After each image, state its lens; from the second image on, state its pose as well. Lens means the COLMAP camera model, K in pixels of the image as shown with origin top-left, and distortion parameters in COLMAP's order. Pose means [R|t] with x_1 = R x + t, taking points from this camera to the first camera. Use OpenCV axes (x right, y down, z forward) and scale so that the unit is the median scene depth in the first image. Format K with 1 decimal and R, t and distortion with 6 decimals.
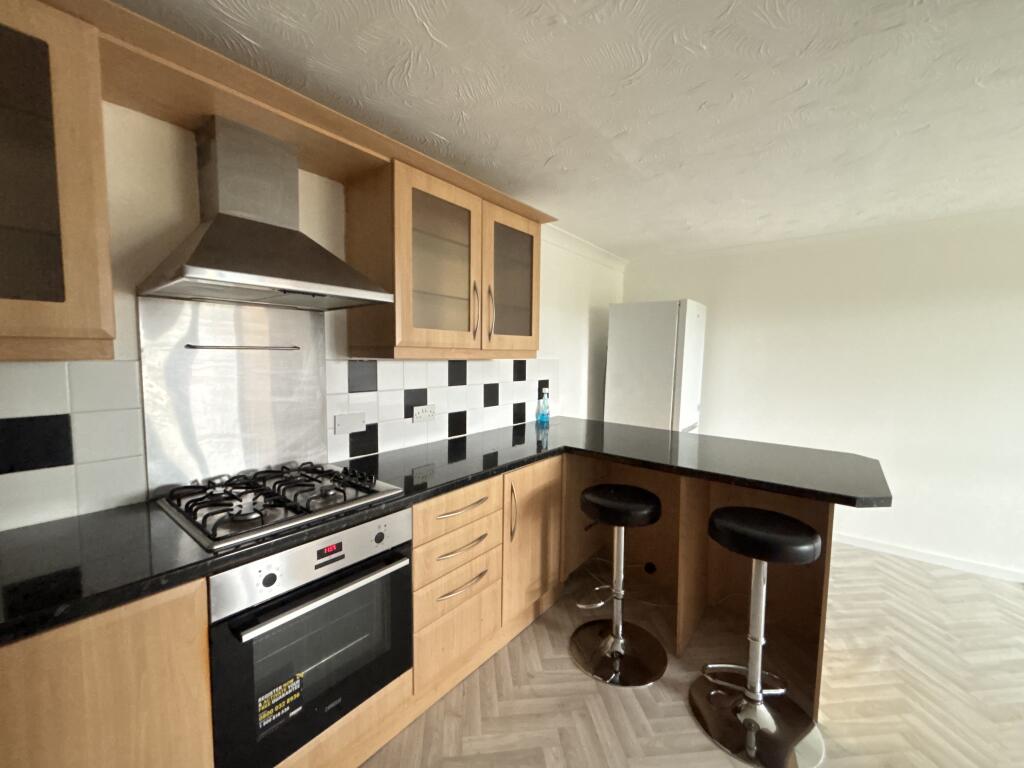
lens RADIAL K [[413.2, 0, 517.3], [0, 413.2, 386.9], [0, 0, 1]] dist [0.000626, -0.000067]
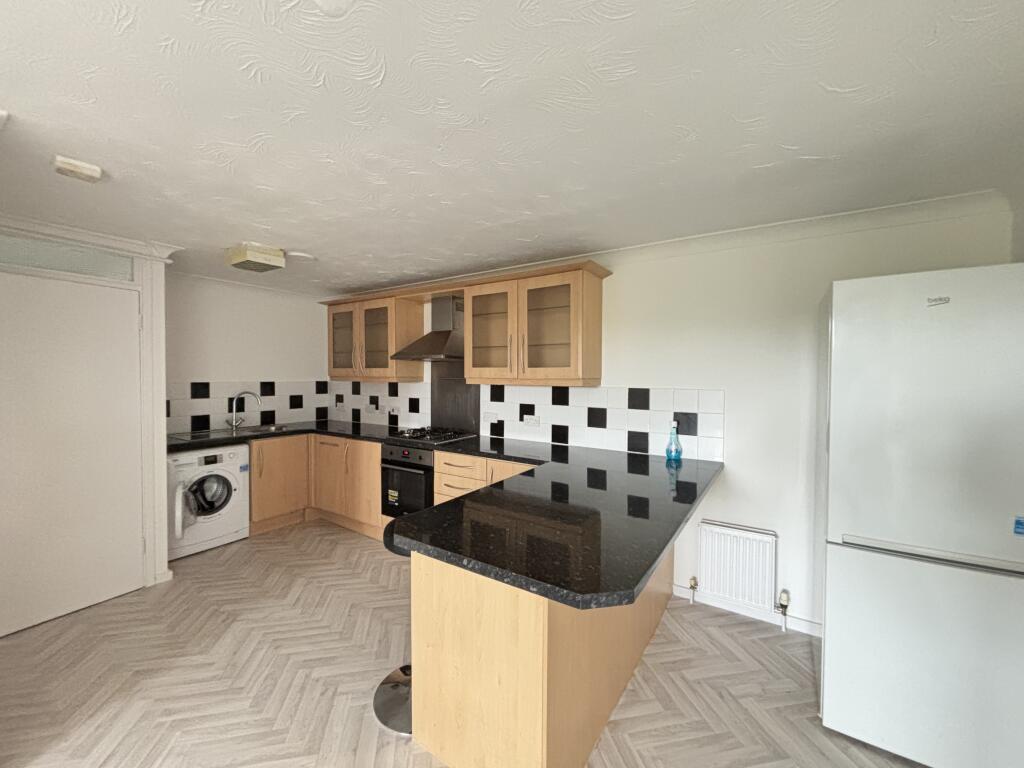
lens RADIAL K [[413.2, 0, 517.6], [0, 413.2, 381.5], [0, 0, 1]] dist [0.000626, -0.000067]
pose [[0.085852, 0.012266, -0.996232, 1.242385], [-0.085359, 0.996338, 0.004911, -0.079247], [0.992645, 0.084615, 0.086585, 0.785503]]
